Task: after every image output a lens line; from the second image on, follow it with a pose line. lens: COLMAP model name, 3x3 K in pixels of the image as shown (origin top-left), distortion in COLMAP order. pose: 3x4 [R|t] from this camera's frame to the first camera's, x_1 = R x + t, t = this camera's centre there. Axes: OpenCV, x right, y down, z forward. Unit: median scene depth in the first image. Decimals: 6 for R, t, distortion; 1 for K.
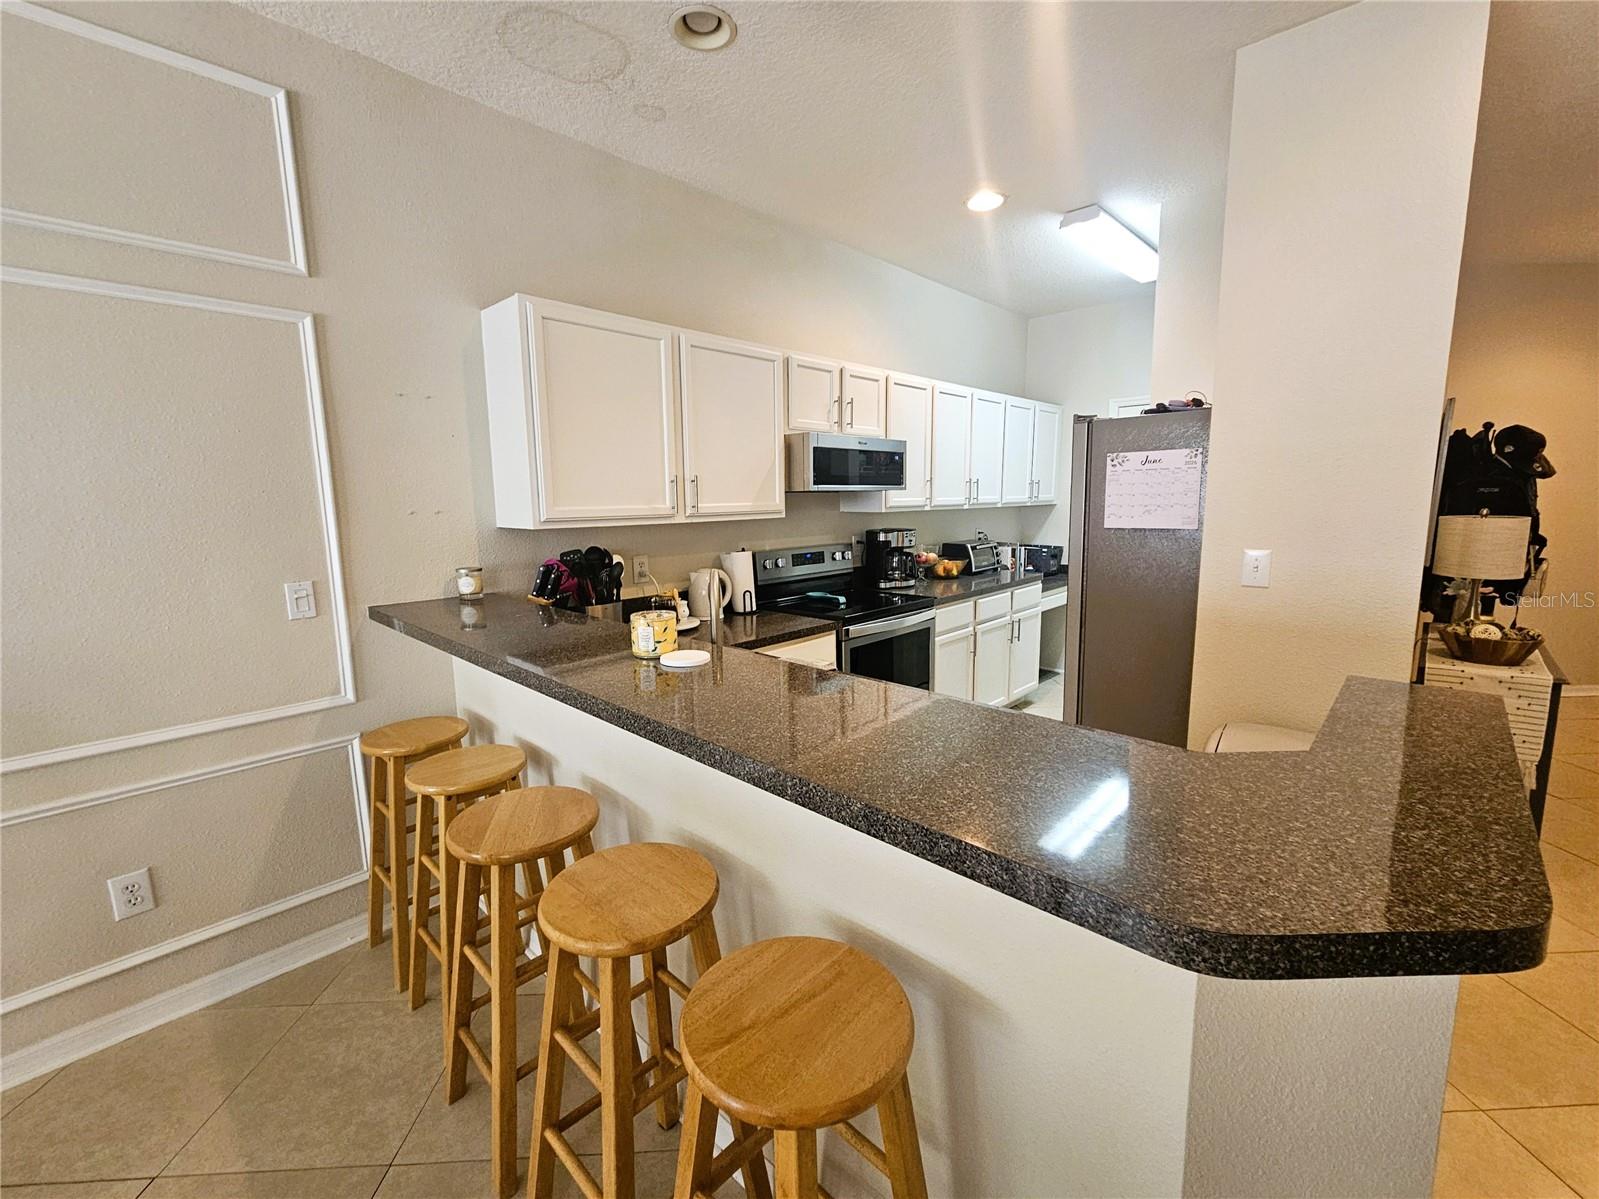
lens RADIAL K [[678.5, 0, 800.9], [0, 678.5, 589.4], [0, 0, 1]] dist [-0.001582, 0.003580]
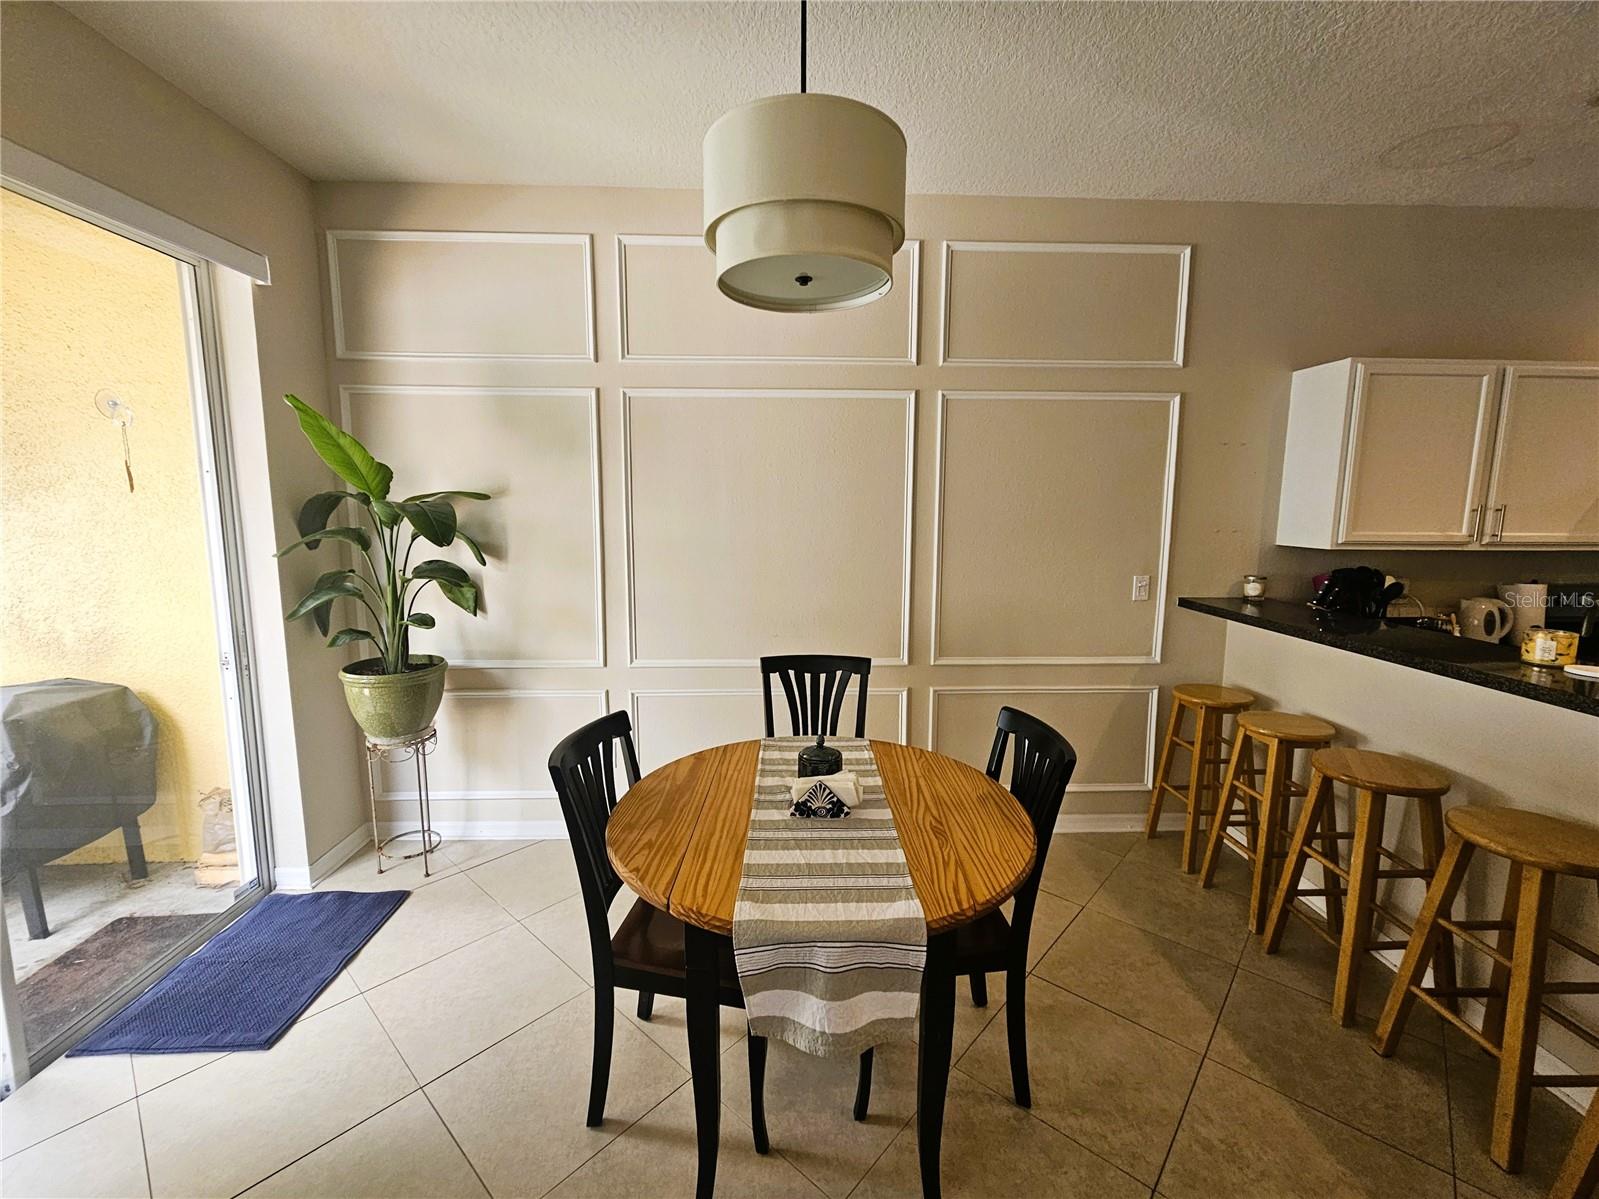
lens RADIAL K [[678.5, 0, 800.9], [0, 678.5, 589.4], [0, 0, 1]] dist [-0.001582, 0.003580]
pose [[0.716304, 0.105589, -0.689753, -0.141577], [-0.112937, 0.992995, 0.034725, 0.029220], [0.688588, 0.053025, 0.723212, -0.326595]]
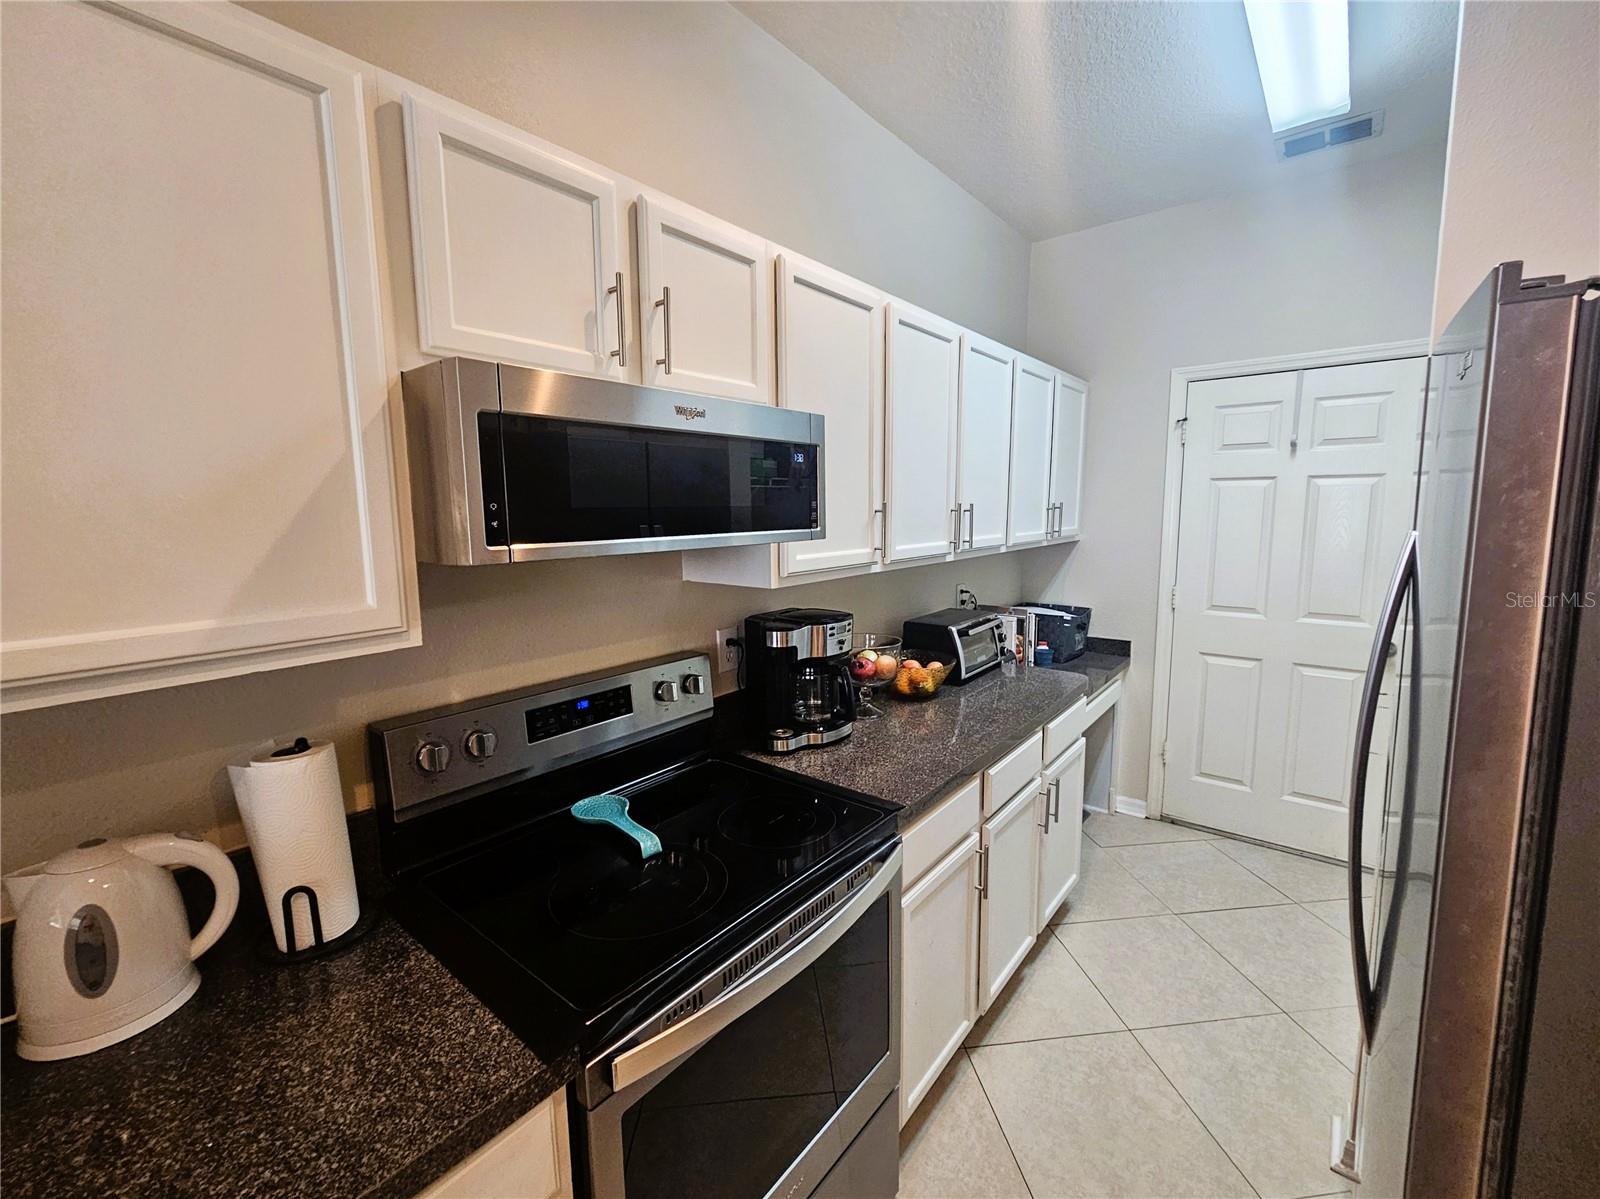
lens RADIAL K [[689.0, 0, 794.3], [0, 689.0, 591.5], [0, 0, 1]] dist [0.001007, 0.000156]
pose [[0.997406, -0.008875, 0.071439, 0.105476], [0.010125, 0.999802, -0.017157, -0.106697], [-0.071272, 0.017836, 0.997297, 0.585246]]
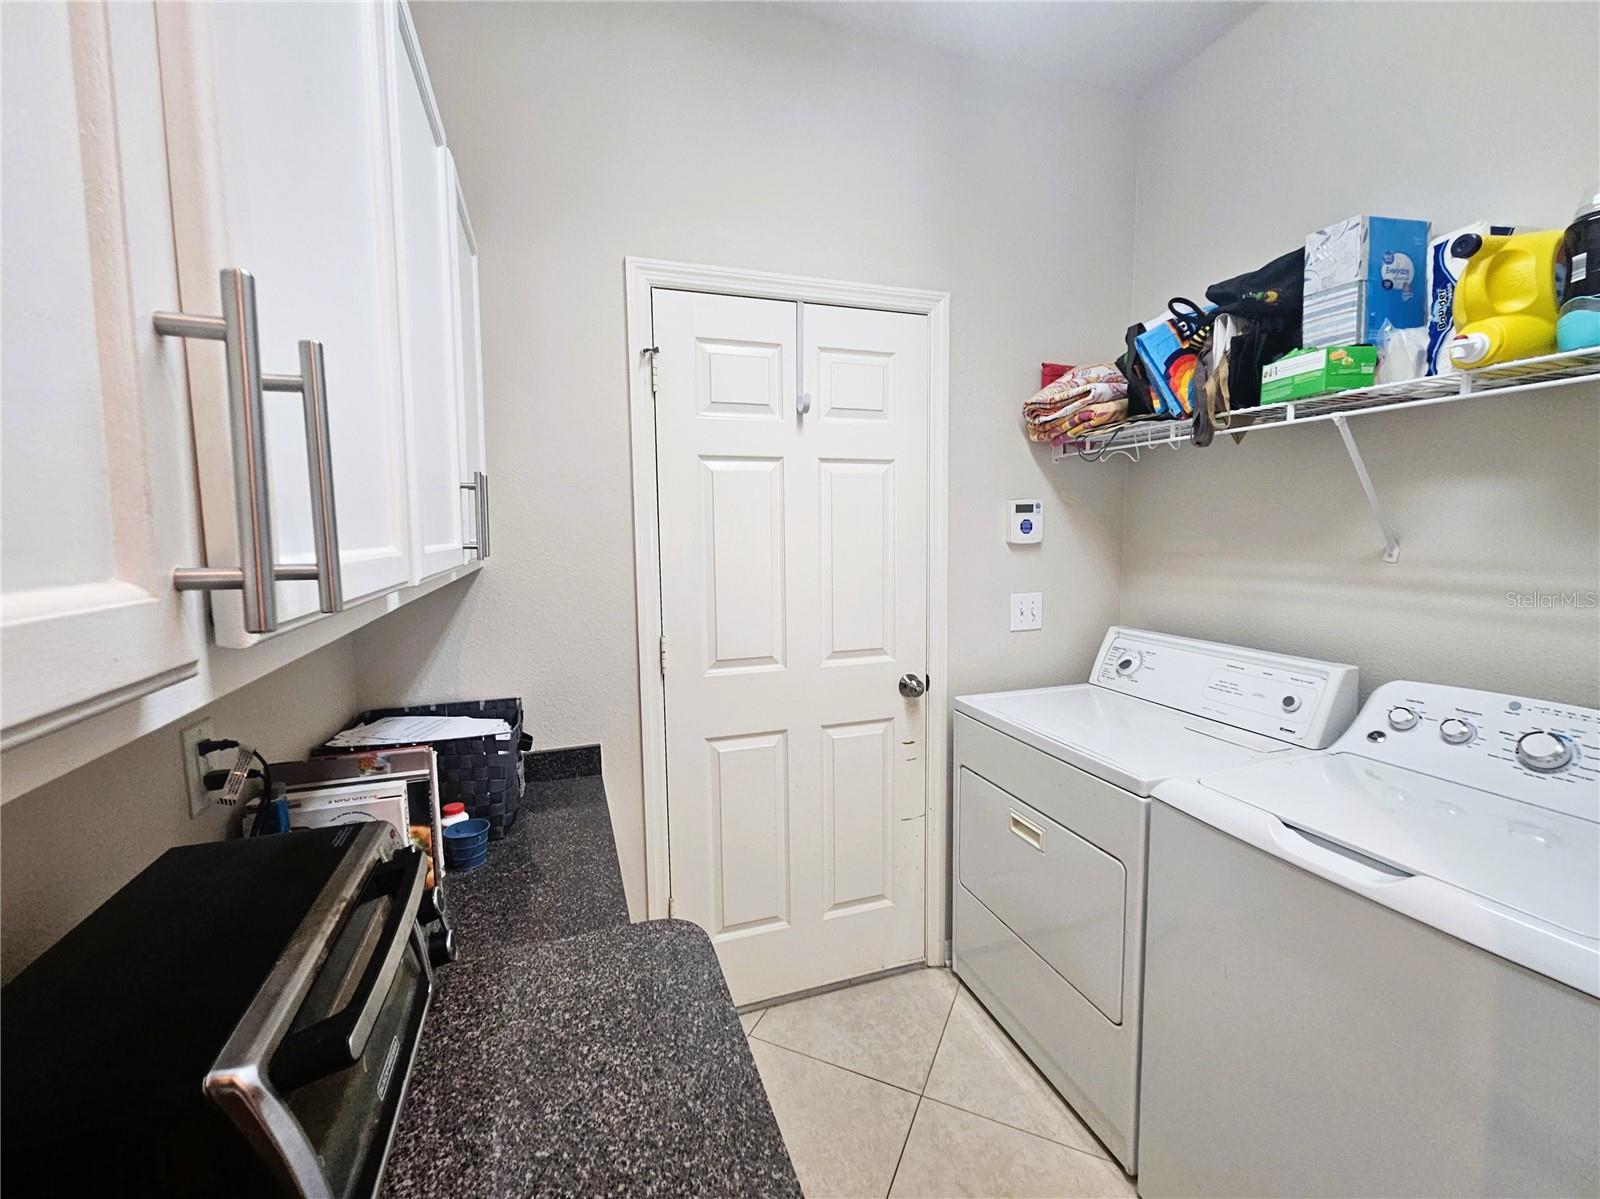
lens RADIAL K [[679.5, 0, 801.4], [0, 679.5, 594.3], [0, 0, 1]] dist [-0.000498, -0.000205]
pose [[0.464196, -0.078920, 0.882210, 0.256608], [0.132524, 0.990999, 0.018921, -0.151560], [-0.875762, 0.108130, 0.470477, 1.098697]]
